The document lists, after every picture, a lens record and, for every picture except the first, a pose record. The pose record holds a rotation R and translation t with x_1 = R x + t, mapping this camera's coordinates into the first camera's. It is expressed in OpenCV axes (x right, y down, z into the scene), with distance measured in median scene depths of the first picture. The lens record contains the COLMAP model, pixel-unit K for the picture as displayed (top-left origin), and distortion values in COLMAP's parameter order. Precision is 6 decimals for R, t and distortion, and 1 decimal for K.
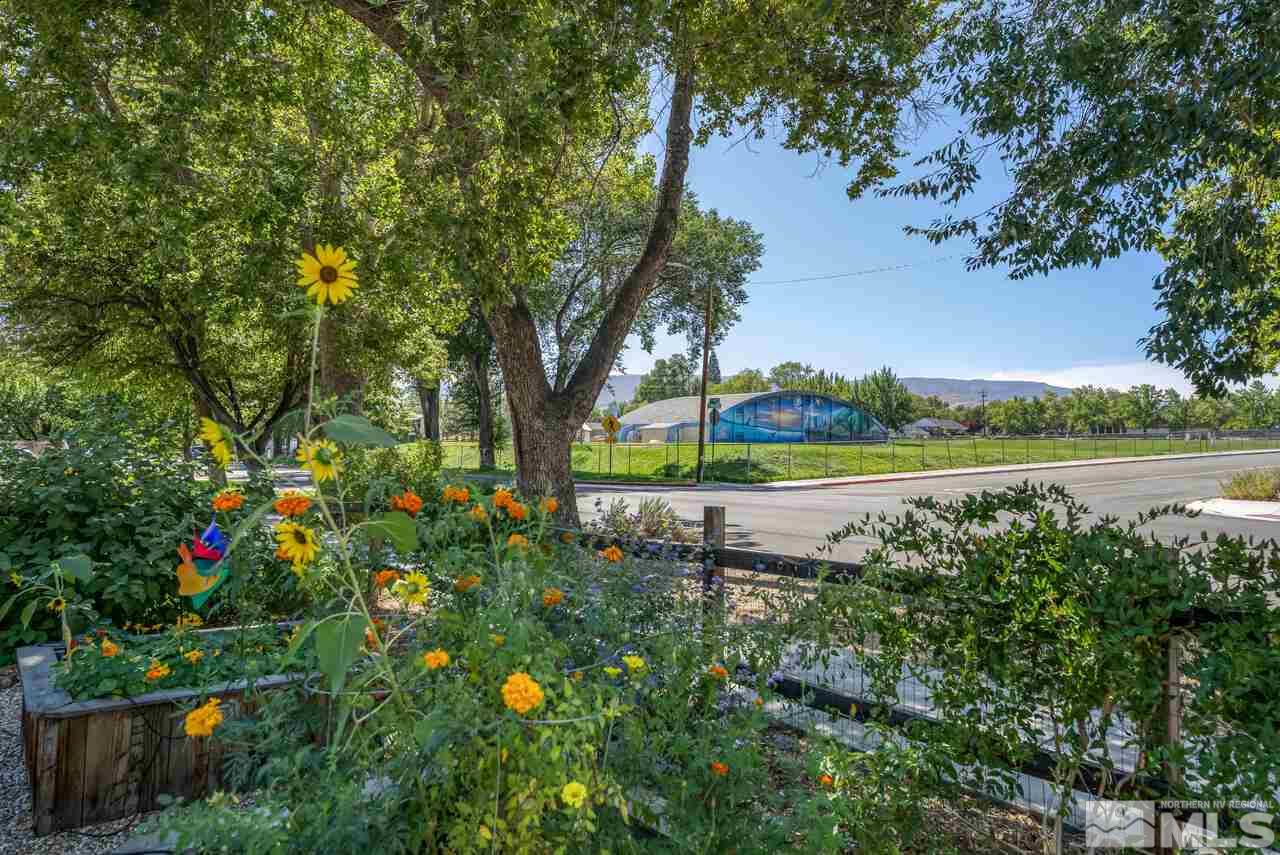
lens RADIAL K [[708.2, 0, 632.4], [0, 708.2, 433.9], [0, 0, 1]] dist [0.004106, 0.000957]
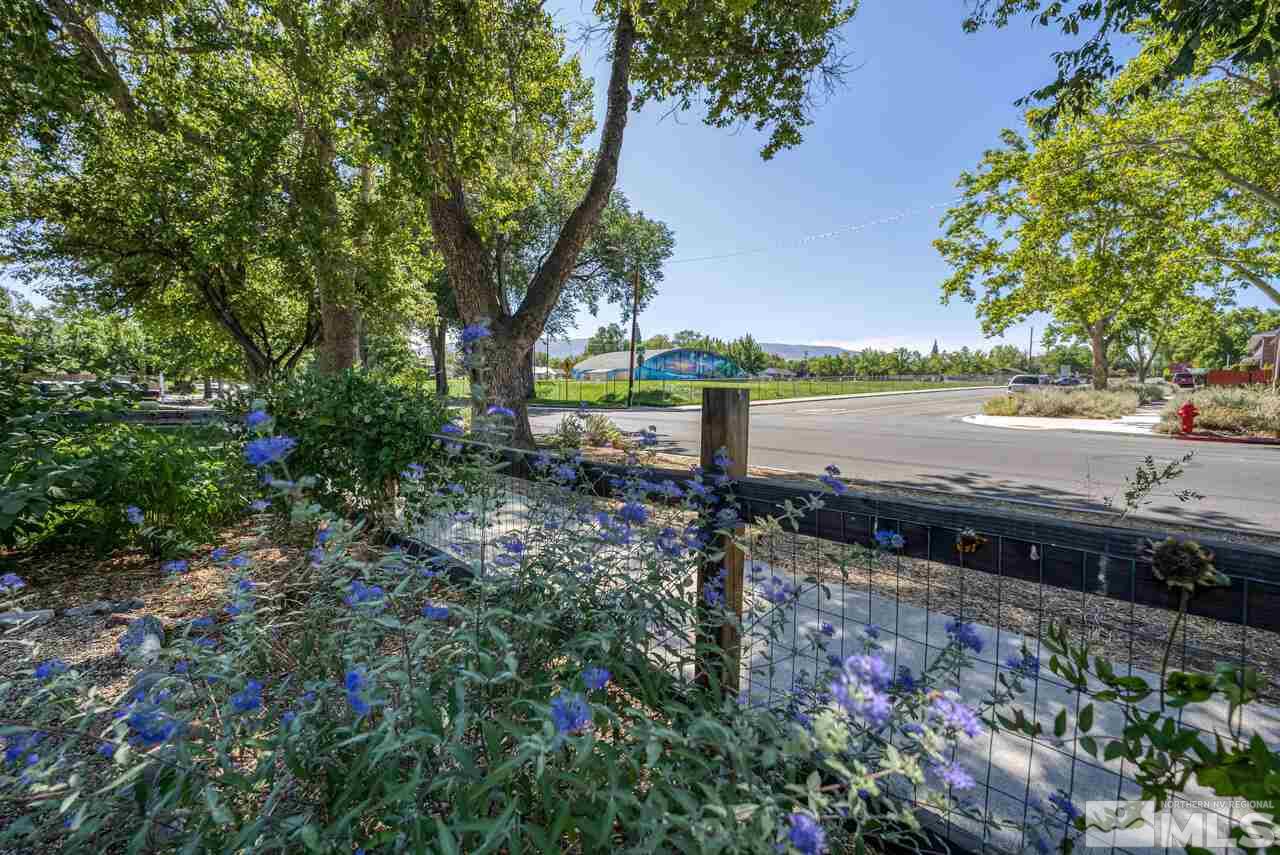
lens RADIAL K [[586.4, 0, 626.6], [0, 586.4, 424.4], [0, 0, 1]] dist [0.009791, 0.000086]
pose [[0.996870, -0.007050, 0.078742, -0.005770], [-0.001574, 0.994047, 0.108938, -0.026859], [-0.079041, -0.108721, 0.990925, -0.194084]]
